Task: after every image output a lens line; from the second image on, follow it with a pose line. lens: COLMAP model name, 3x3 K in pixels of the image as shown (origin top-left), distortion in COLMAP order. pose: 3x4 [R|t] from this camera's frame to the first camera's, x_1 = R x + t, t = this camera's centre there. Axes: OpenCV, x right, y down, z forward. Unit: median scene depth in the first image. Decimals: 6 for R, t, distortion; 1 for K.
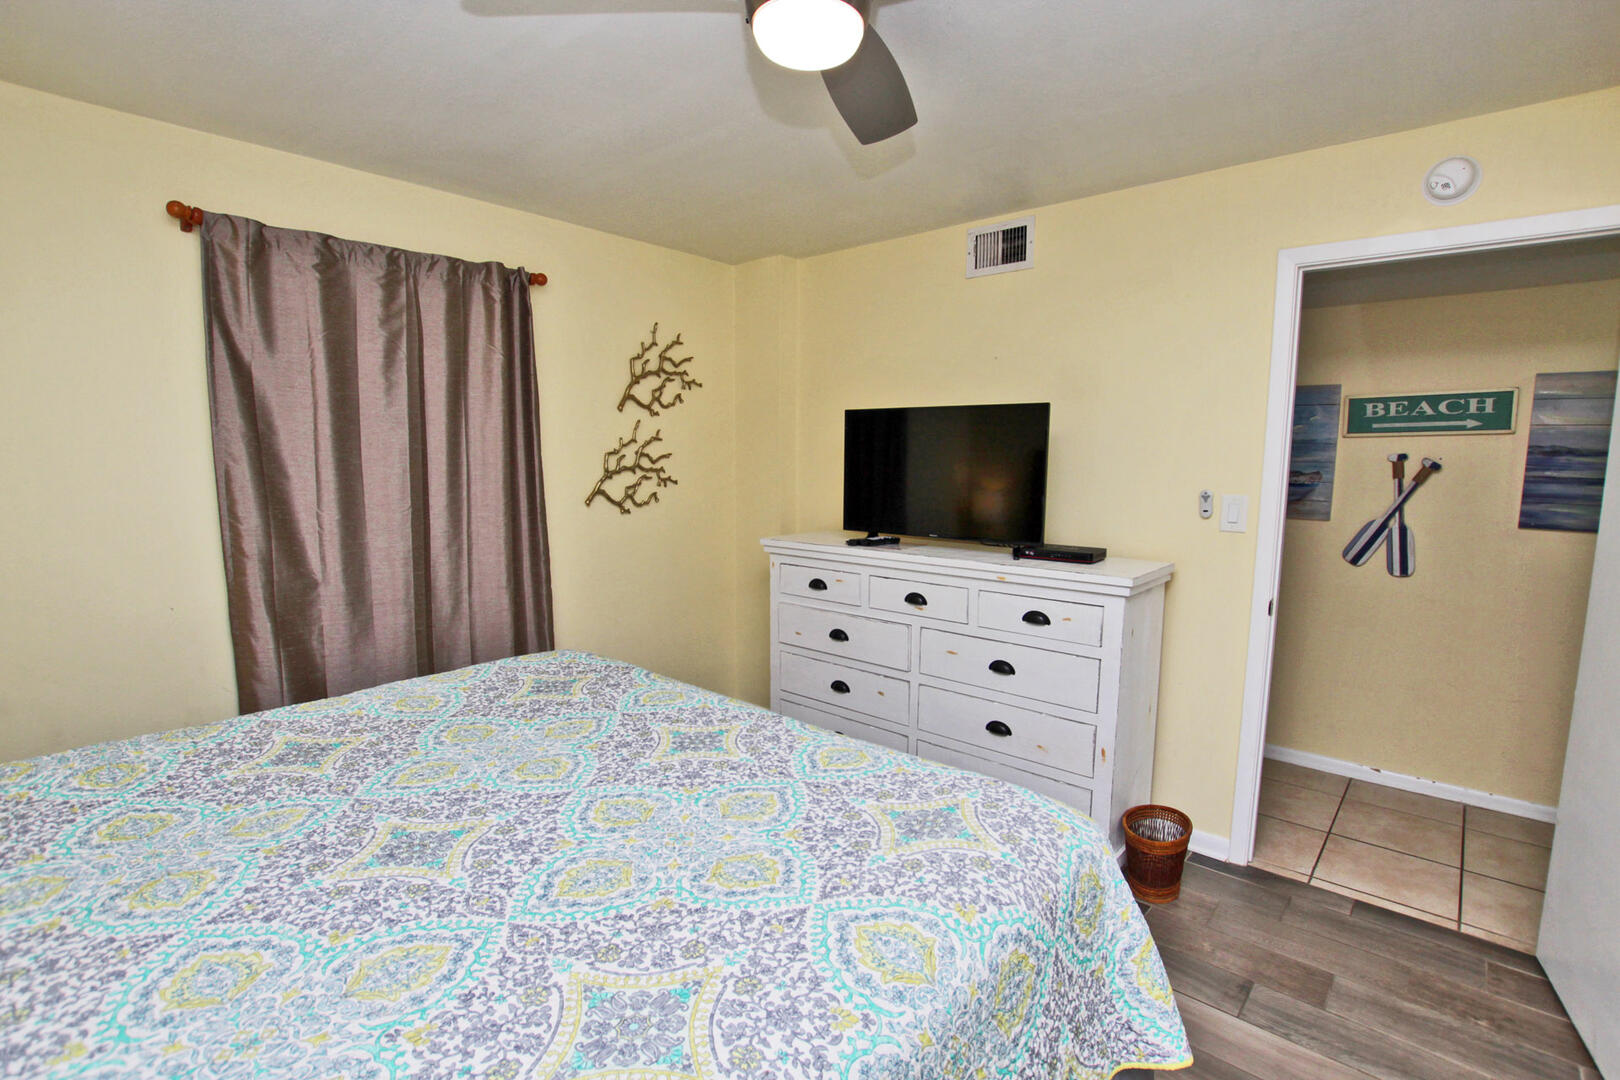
lens RADIAL K [[754.4, 0, 816.7], [0, 754.4, 536.0], [0, 0, 1]] dist [-0.032325, 0.000810]
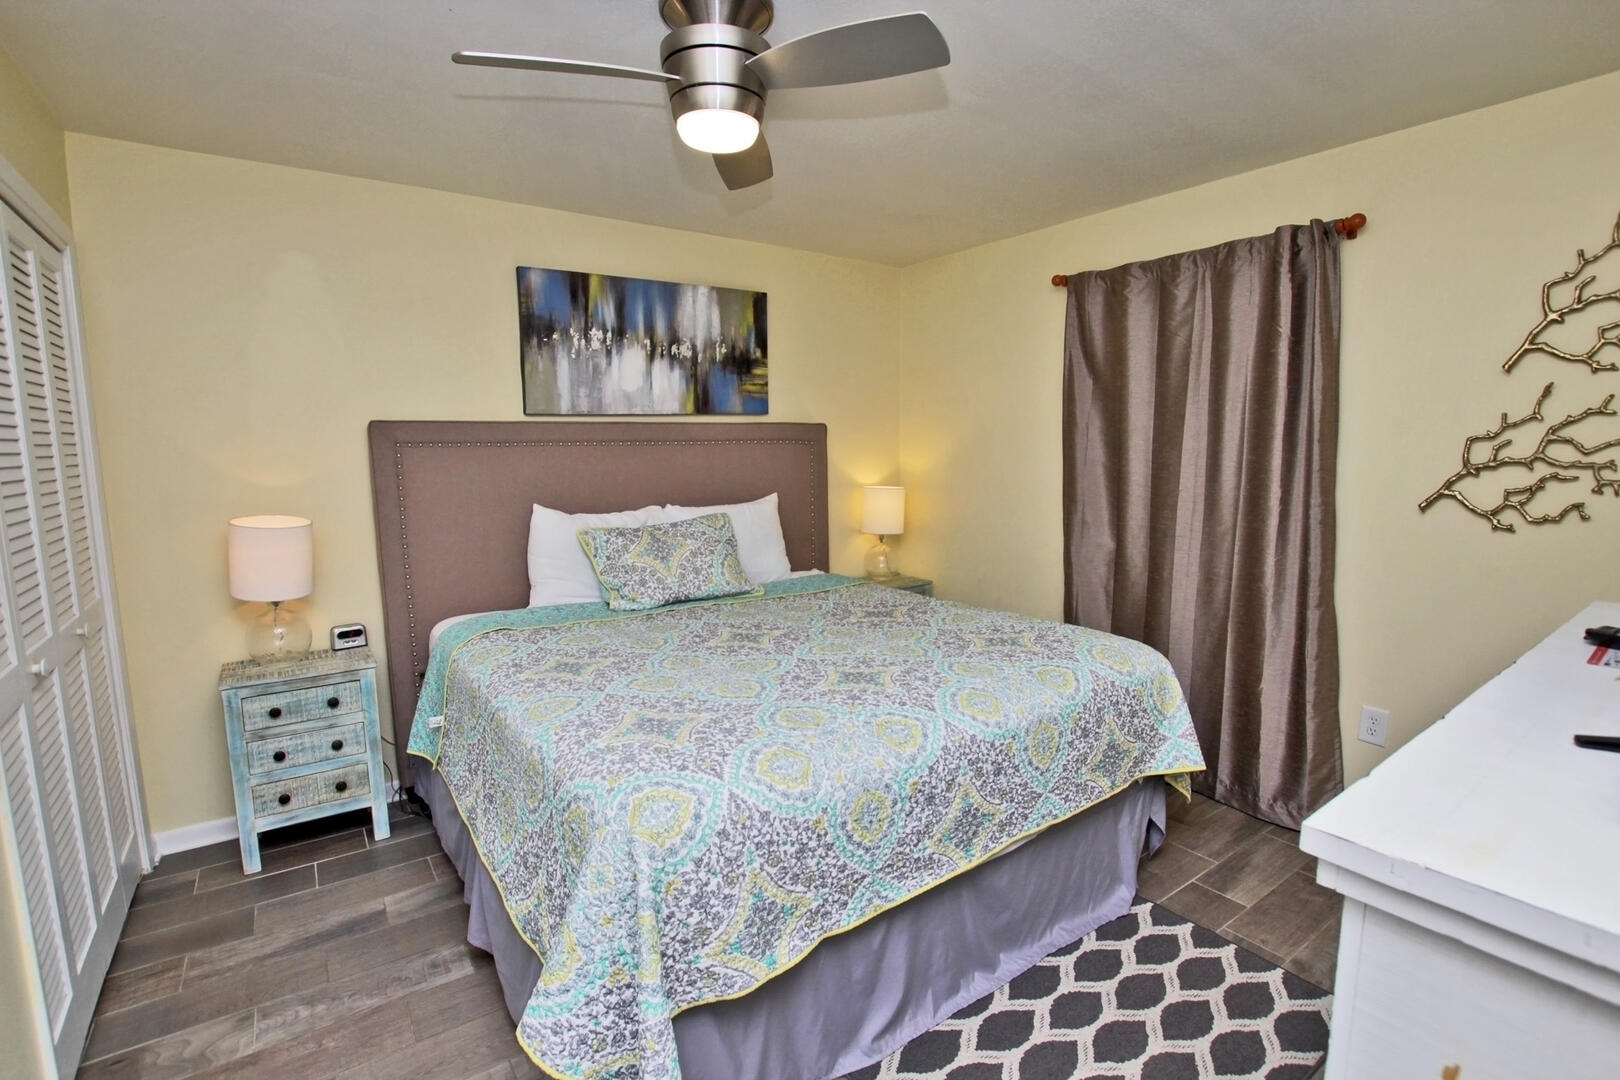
lens RADIAL K [[754.4, 0, 817.7], [0, 754.4, 540.7], [0, 0, 1]] dist [-0.032325, 0.000810]
pose [[-0.226821, 0.116986, -0.966885, 0.493771], [-0.096235, 0.985209, 0.141779, -0.055049], [0.969170, 0.125207, -0.212208, 0.569600]]
